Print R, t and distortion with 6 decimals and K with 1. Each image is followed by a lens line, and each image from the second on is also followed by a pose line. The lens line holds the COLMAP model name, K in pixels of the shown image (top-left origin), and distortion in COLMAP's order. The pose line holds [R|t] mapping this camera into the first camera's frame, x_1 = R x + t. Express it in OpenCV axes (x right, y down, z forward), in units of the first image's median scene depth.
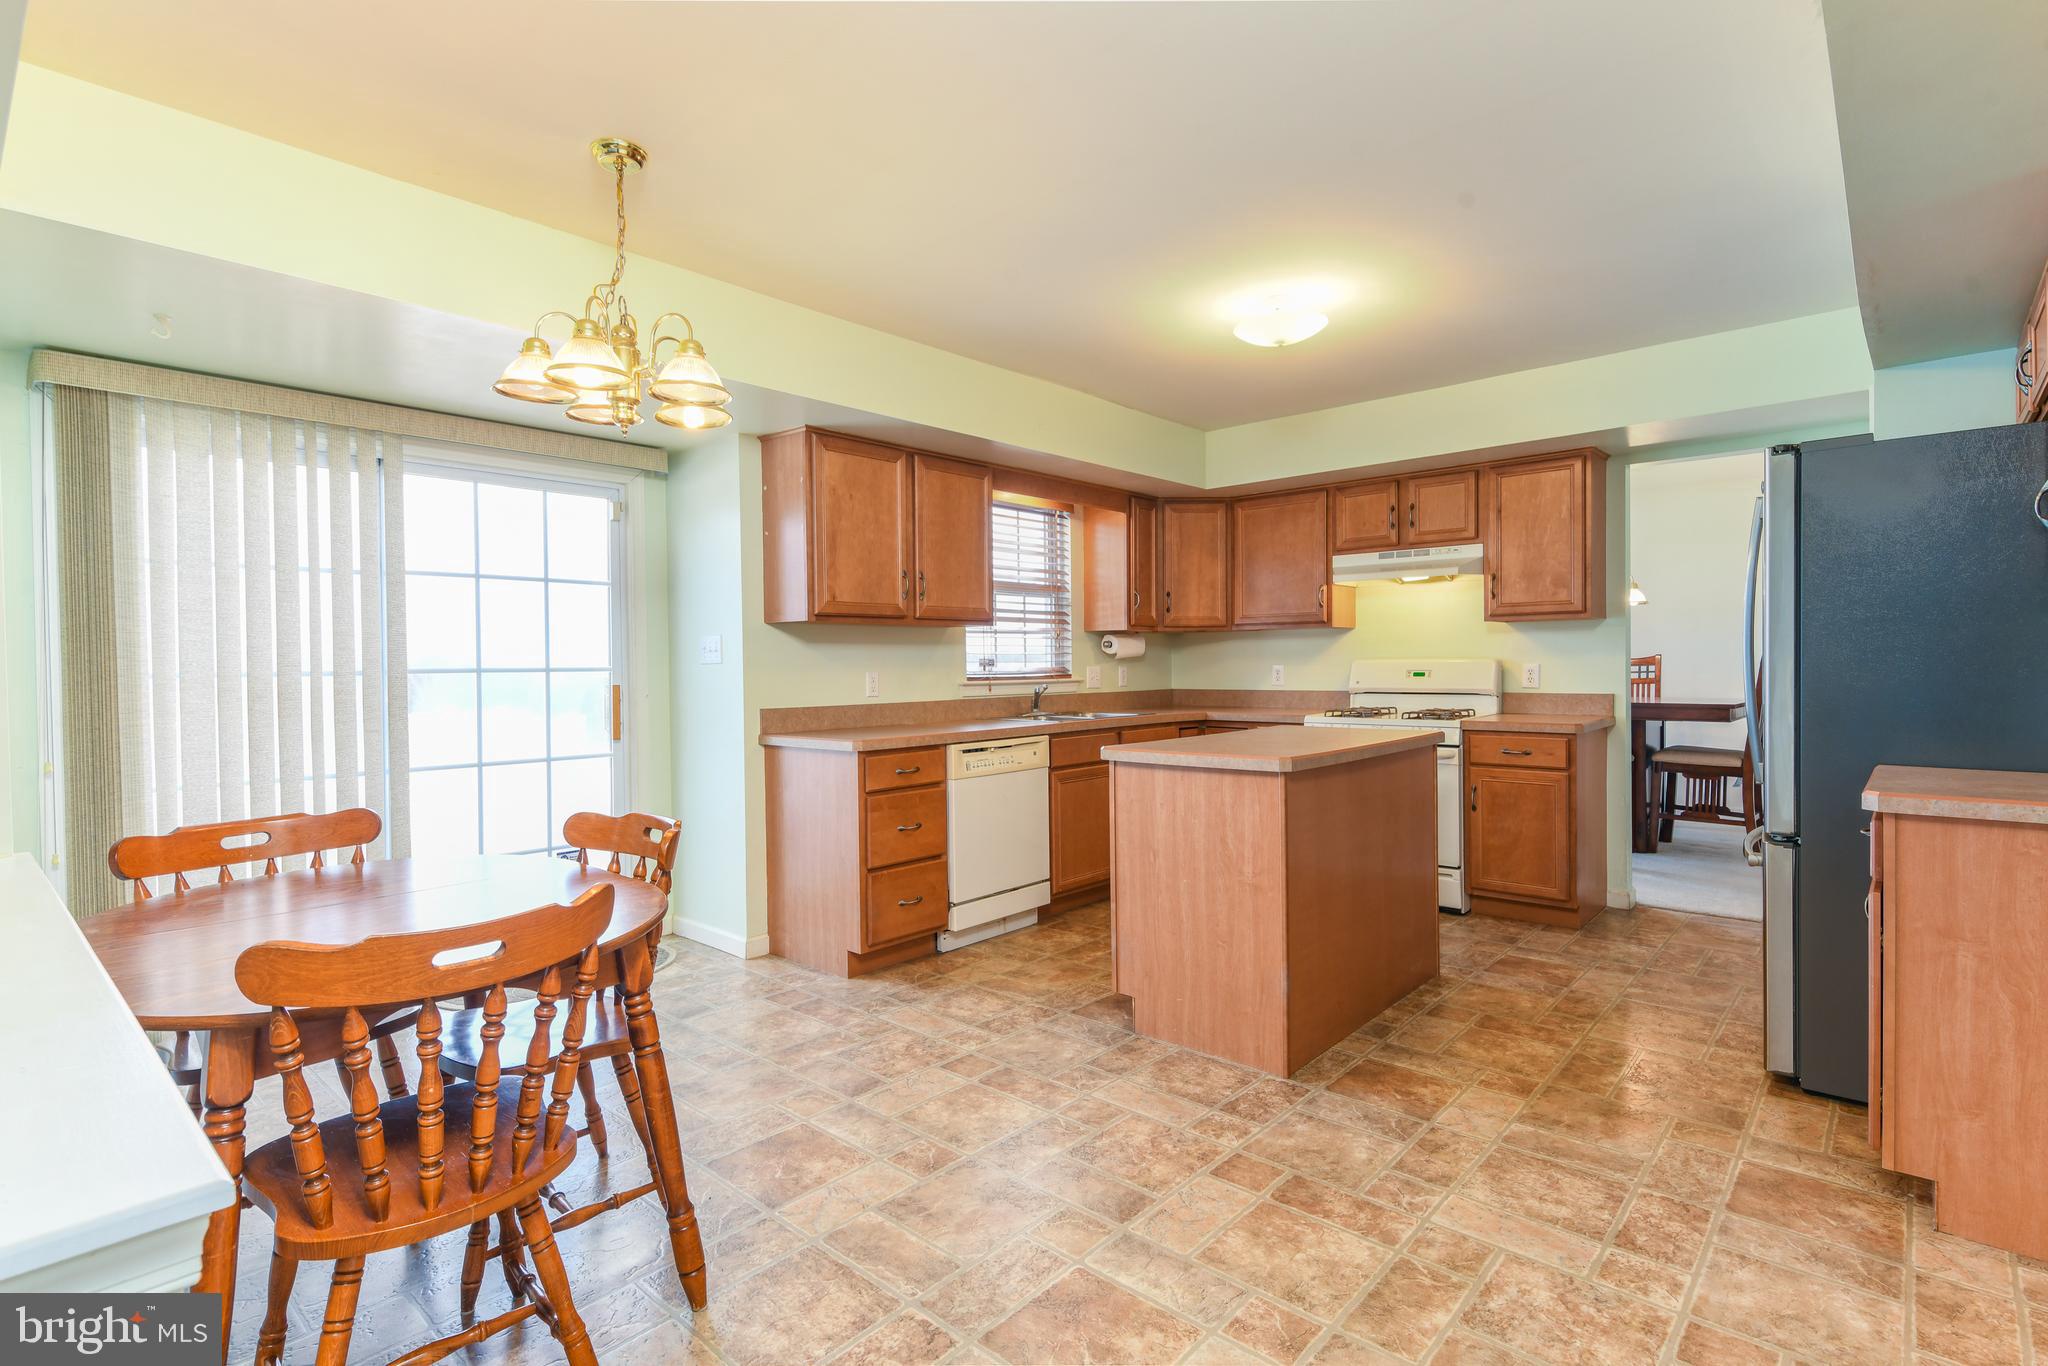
lens RADIAL K [[997.3, 0, 1007.3], [0, 997.3, 682.1], [0, 0, 1]] dist [0.011709, -0.007257]
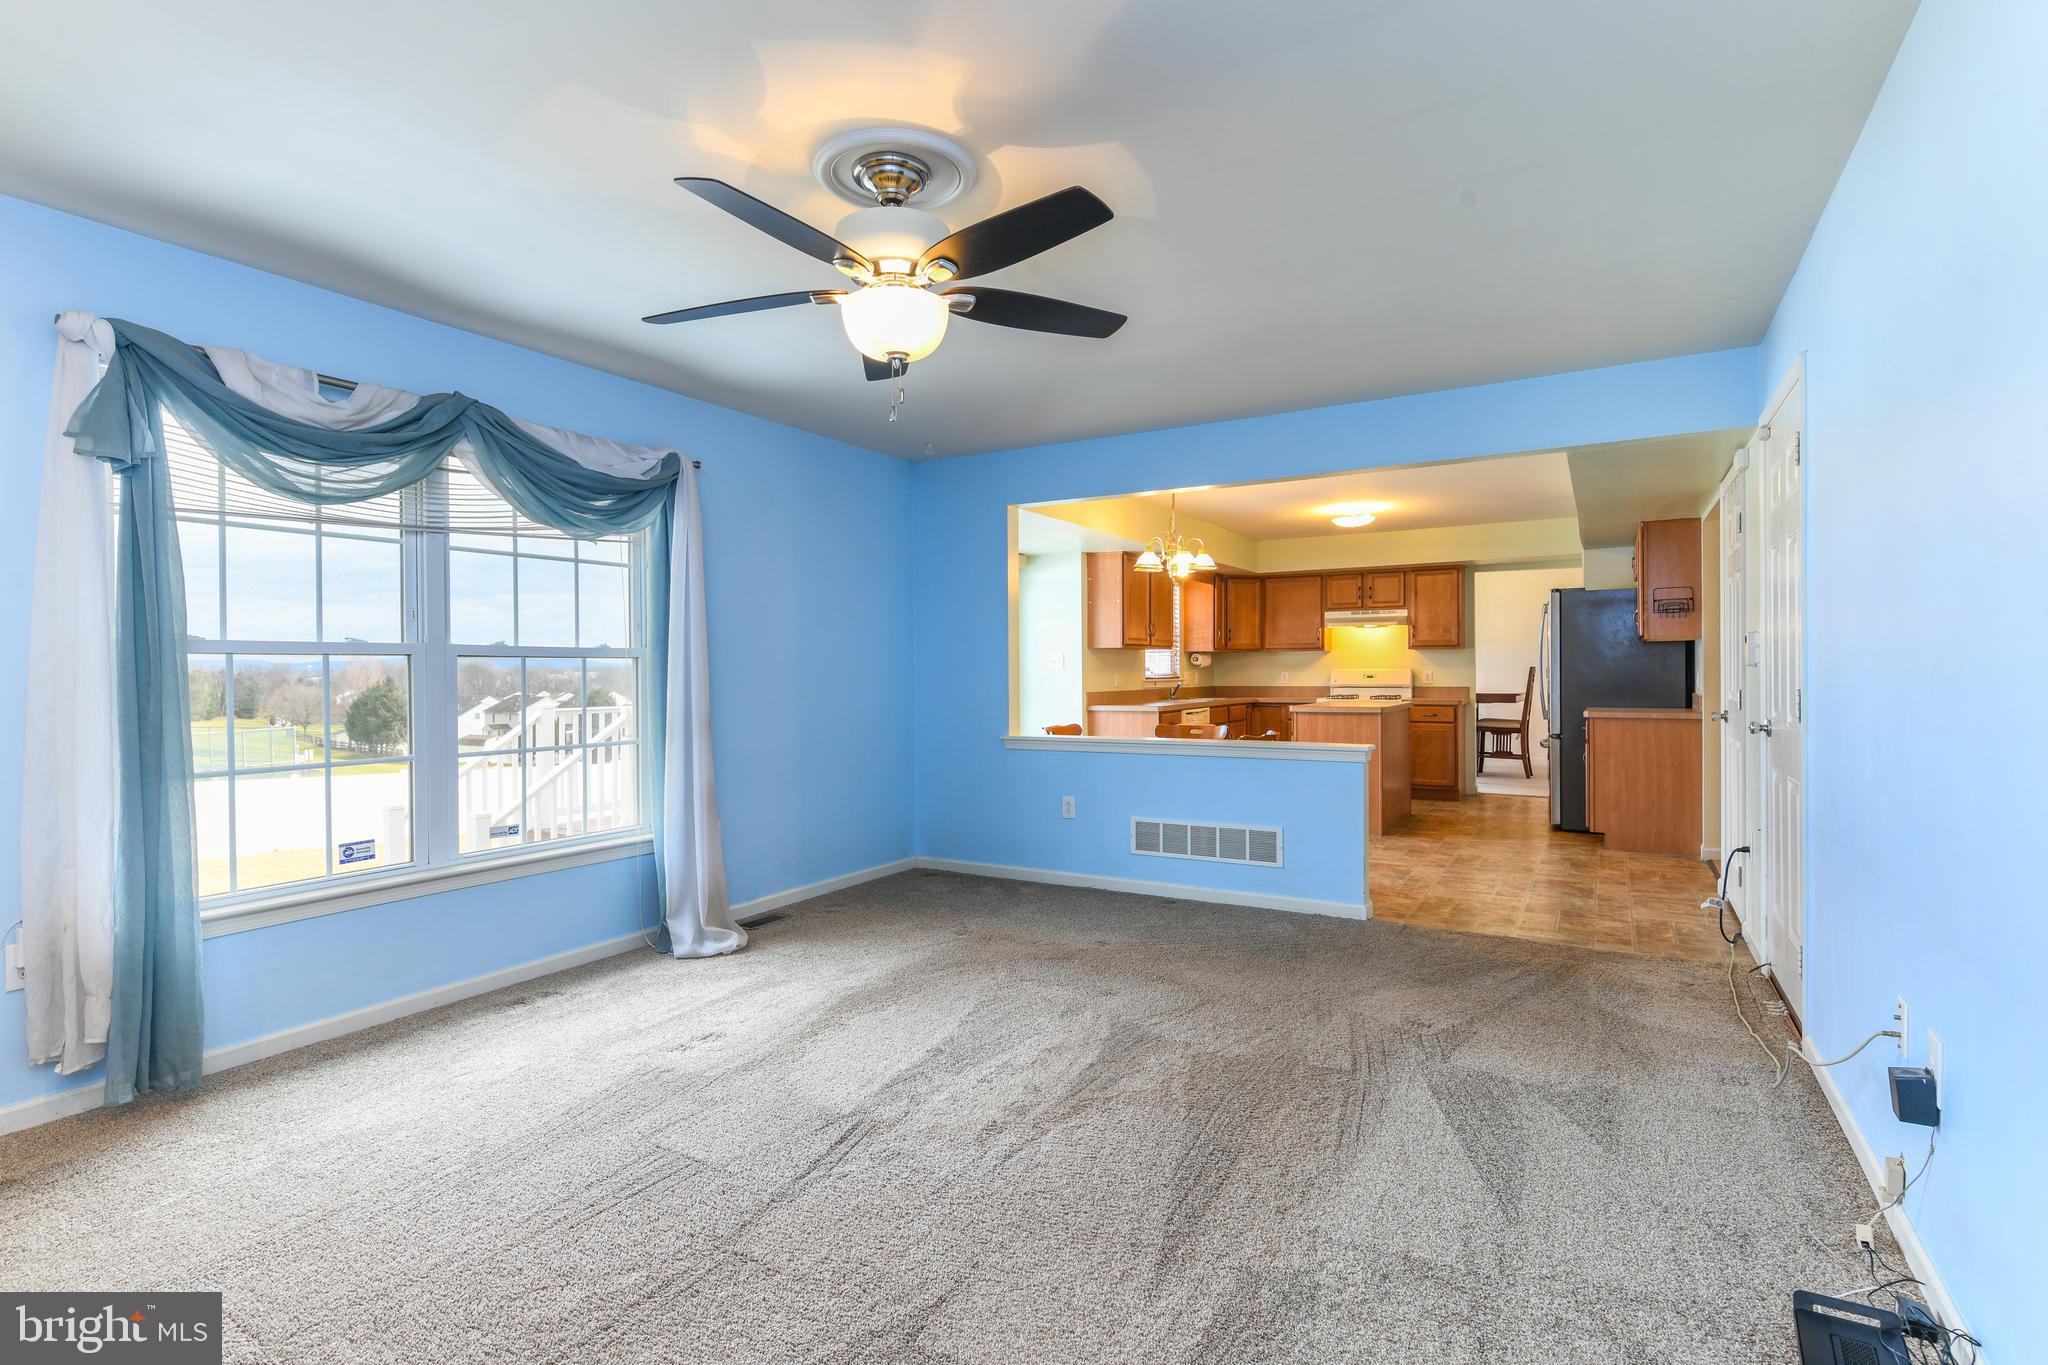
lens RADIAL K [[997.3, 0, 1018.8], [0, 997.3, 676.1], [0, 0, 1]] dist [0.011709, -0.007257]
pose [[0.978198, 0.003355, 0.207650, -0.657898], [-0.000057, 0.999874, -0.015887, 0.022061], [-0.207677, 0.015529, 0.978074, -0.731148]]
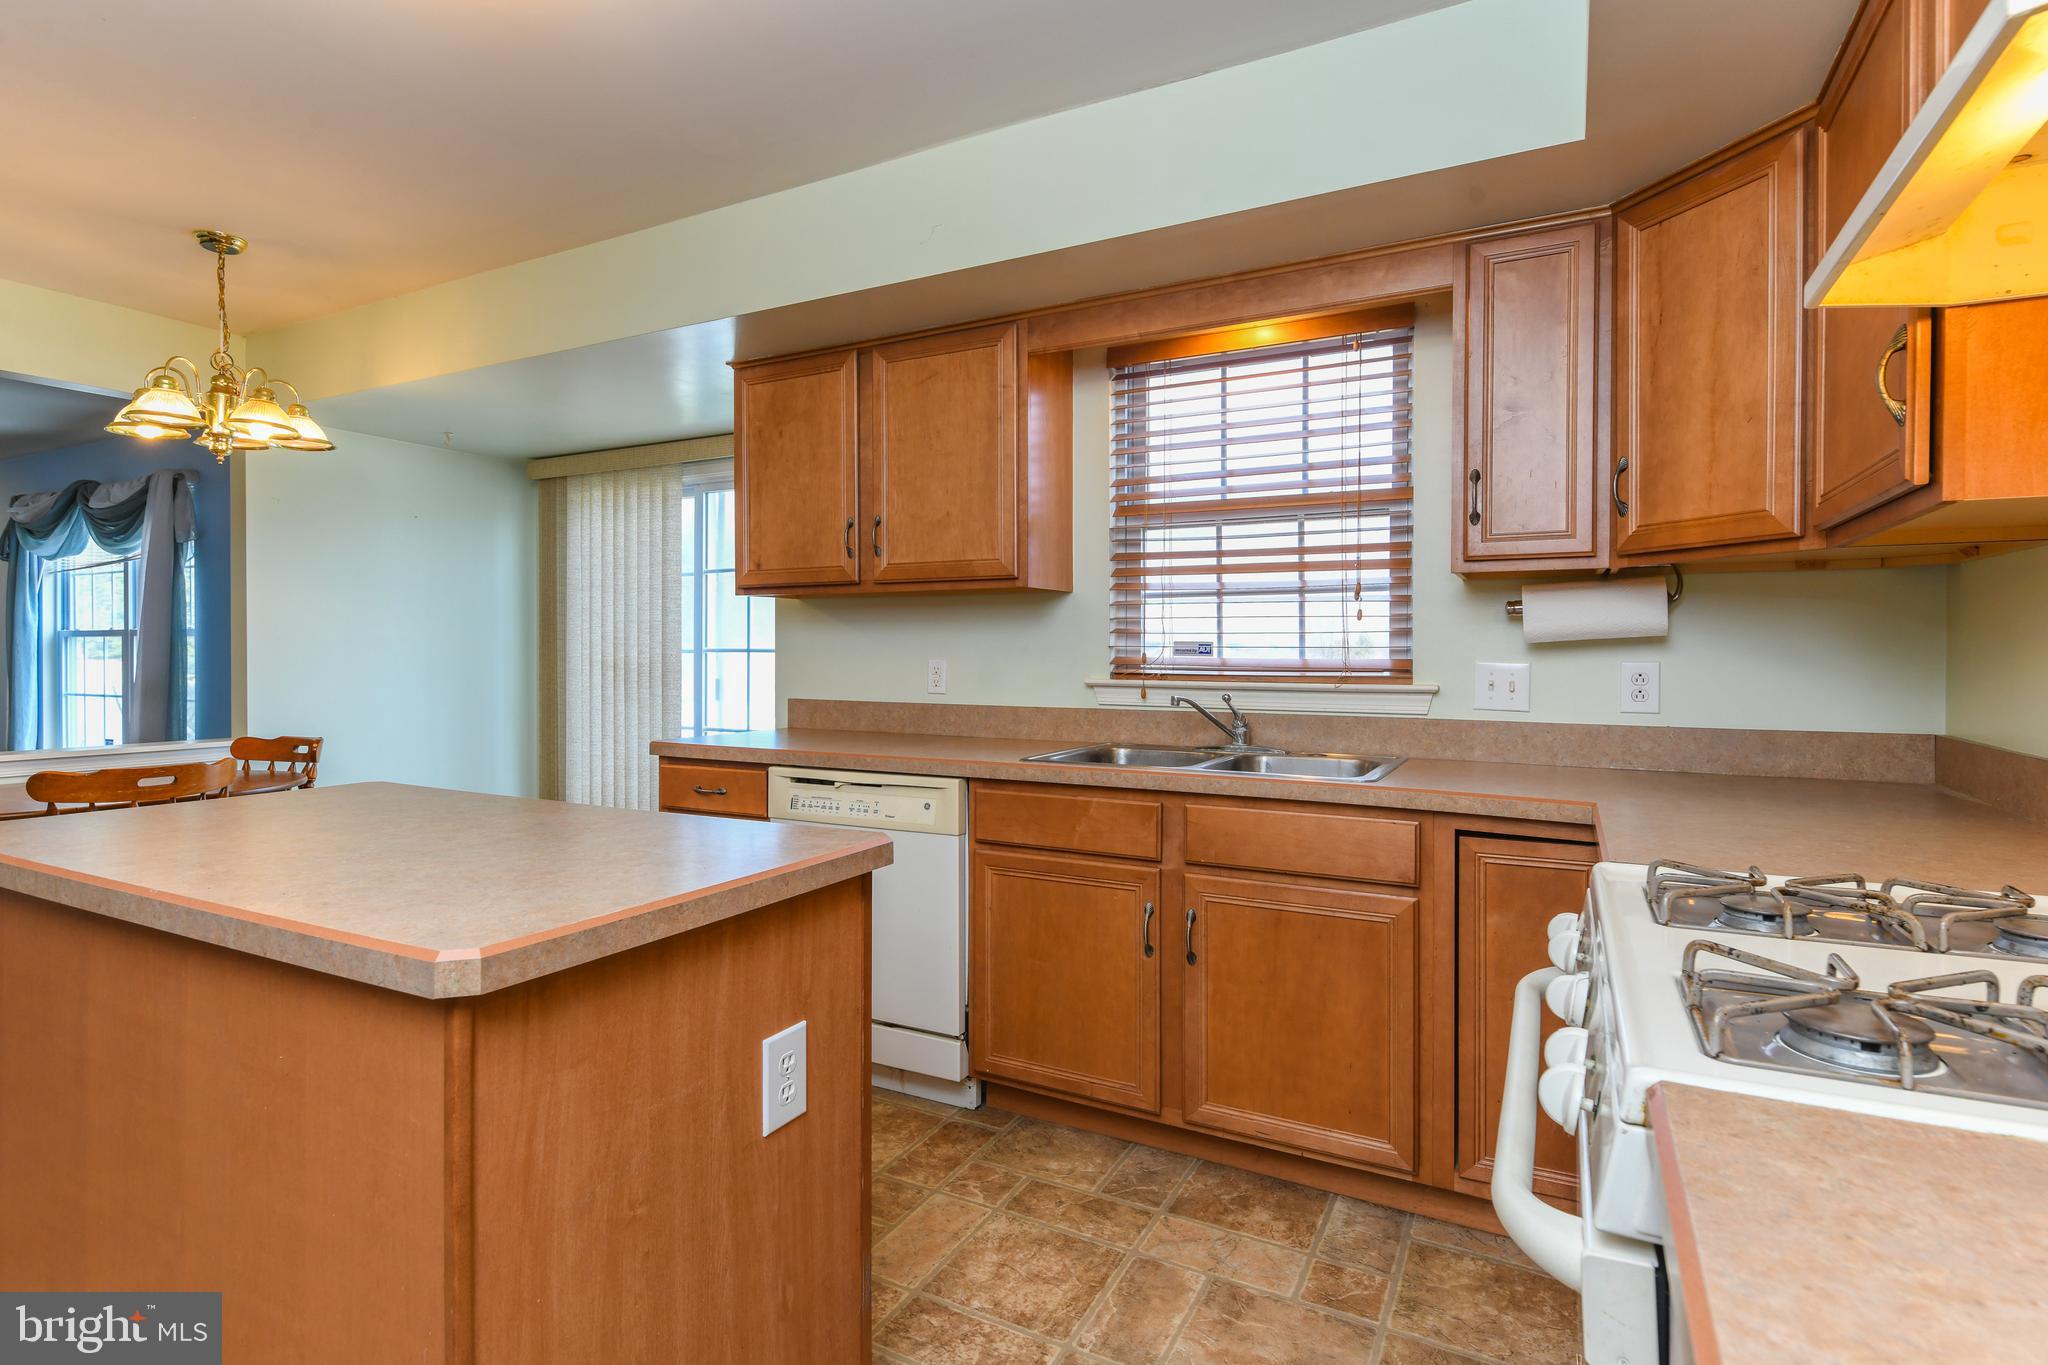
lens RADIAL K [[997.3, 0, 1037.3], [0, 997.3, 641.2], [0, 0, 1]] dist [0.011709, -0.007257]
pose [[0.261564, 0.003344, -0.965180, 0.539926], [-0.023031, 0.999731, -0.002777, -0.021558], [0.964911, 0.022956, 0.261571, 0.828299]]
